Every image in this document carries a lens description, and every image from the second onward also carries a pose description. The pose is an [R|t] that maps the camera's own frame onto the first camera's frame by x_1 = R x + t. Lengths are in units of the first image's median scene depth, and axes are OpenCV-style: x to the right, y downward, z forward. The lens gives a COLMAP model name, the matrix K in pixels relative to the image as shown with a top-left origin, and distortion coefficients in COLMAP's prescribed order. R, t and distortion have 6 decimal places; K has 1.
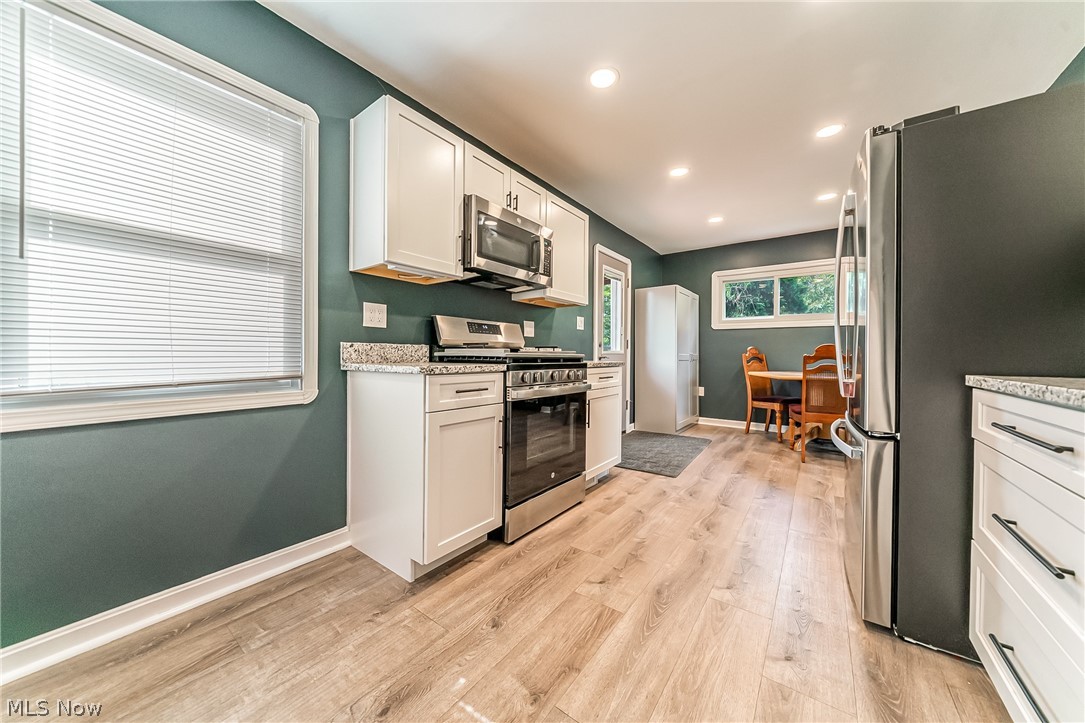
lens RADIAL K [[373.4, 0, 540.9], [0, 373.4, 352.0], [0, 0, 1]] dist [-0.011896, 0.000884]
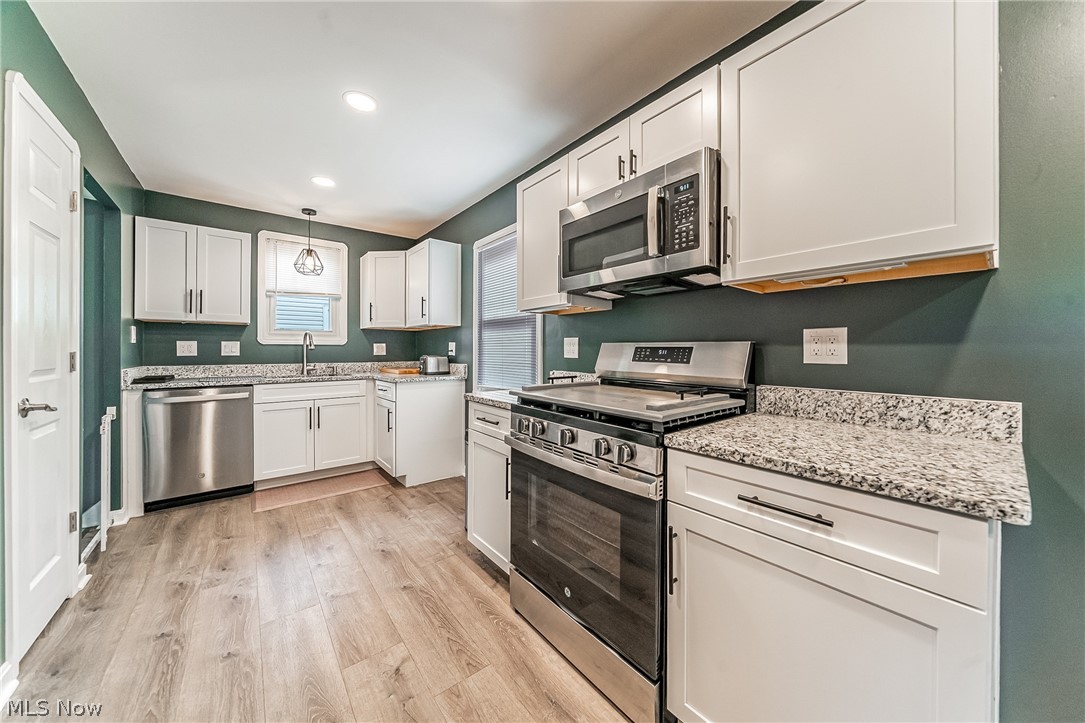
lens RADIAL K [[373.4, 0, 543.6], [0, 373.4, 351.9], [0, 0, 1]] dist [-0.011896, 0.000884]
pose [[-0.245287, -0.003461, -0.969444, 0.703454], [-0.000783, 0.999994, -0.003372, -0.082057], [0.969450, -0.000068, -0.245288, 1.193161]]
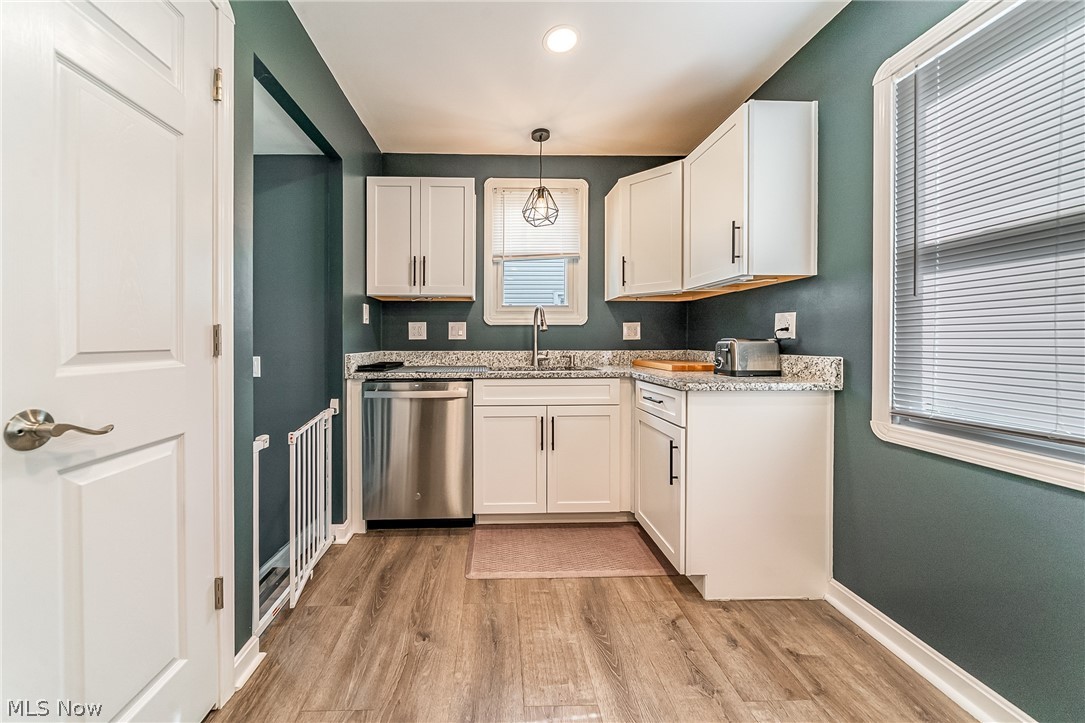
lens RADIAL K [[373.4, 0, 510.4], [0, 373.4, 339.7], [0, 0, 1]] dist [-0.011896, 0.000884]
pose [[-0.777920, -0.008744, -0.628303, 0.157858], [-0.003860, 0.999951, -0.009137, -0.058372], [0.628352, -0.004682, -0.777915, 0.619105]]
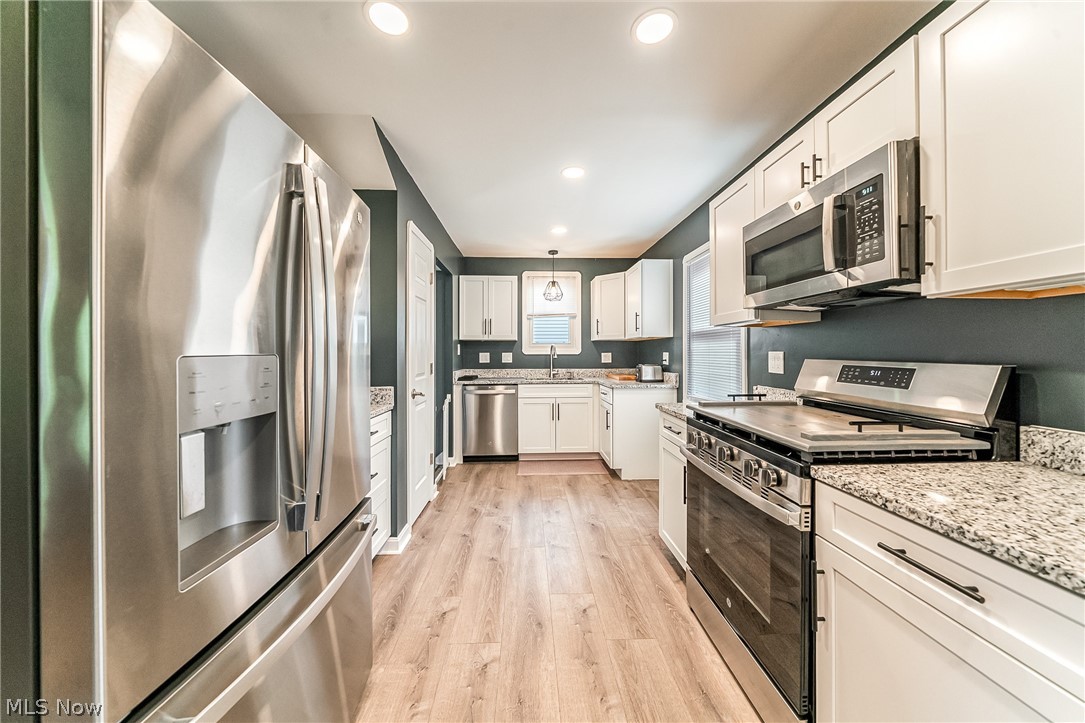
lens RADIAL K [[373.4, 0, 539.6], [0, 373.4, 352.6], [0, 0, 1]] dist [-0.011896, 0.000884]
pose [[-0.779628, -0.005069, -0.626222, 0.761289], [-0.002057, 0.999983, -0.005533, -0.118864], [0.626239, -0.003025, -0.779625, 1.398409]]
